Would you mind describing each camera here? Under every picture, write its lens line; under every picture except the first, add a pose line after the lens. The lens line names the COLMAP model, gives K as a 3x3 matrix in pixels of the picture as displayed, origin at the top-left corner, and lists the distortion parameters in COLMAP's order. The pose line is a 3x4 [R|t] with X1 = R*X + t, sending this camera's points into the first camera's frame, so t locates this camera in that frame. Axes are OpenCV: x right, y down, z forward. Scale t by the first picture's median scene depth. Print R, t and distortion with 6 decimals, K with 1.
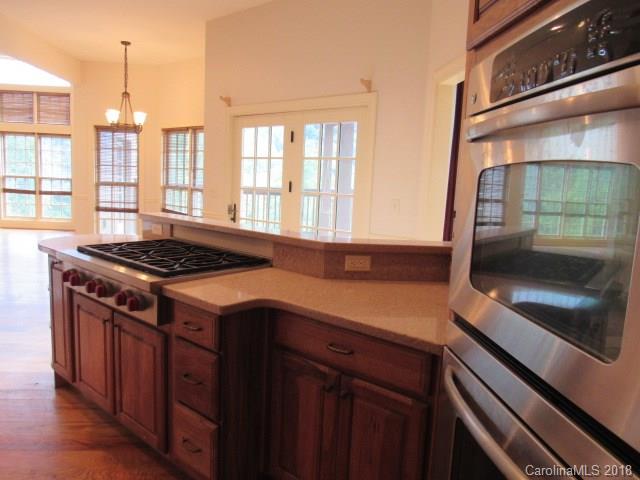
lens RADIAL K [[459.5, 0, 321.9], [0, 459.5, 234.7], [0, 0, 1]] dist [-0.039487, 0.012990]
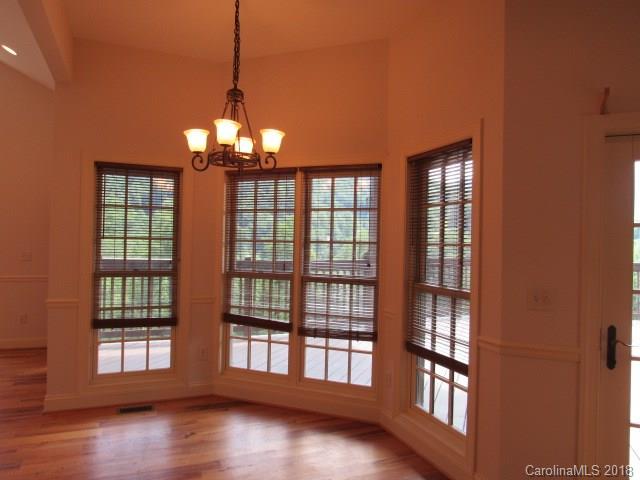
lens RADIAL K [[459.5, 0, 319.0], [0, 459.5, 237.4], [0, 0, 1]] dist [-0.039487, 0.012990]
pose [[0.948937, -0.023107, 0.314619, -0.414066], [0.062903, 0.991146, -0.116930, -0.077039], [-0.309132, 0.130750, 0.941988, 0.437367]]
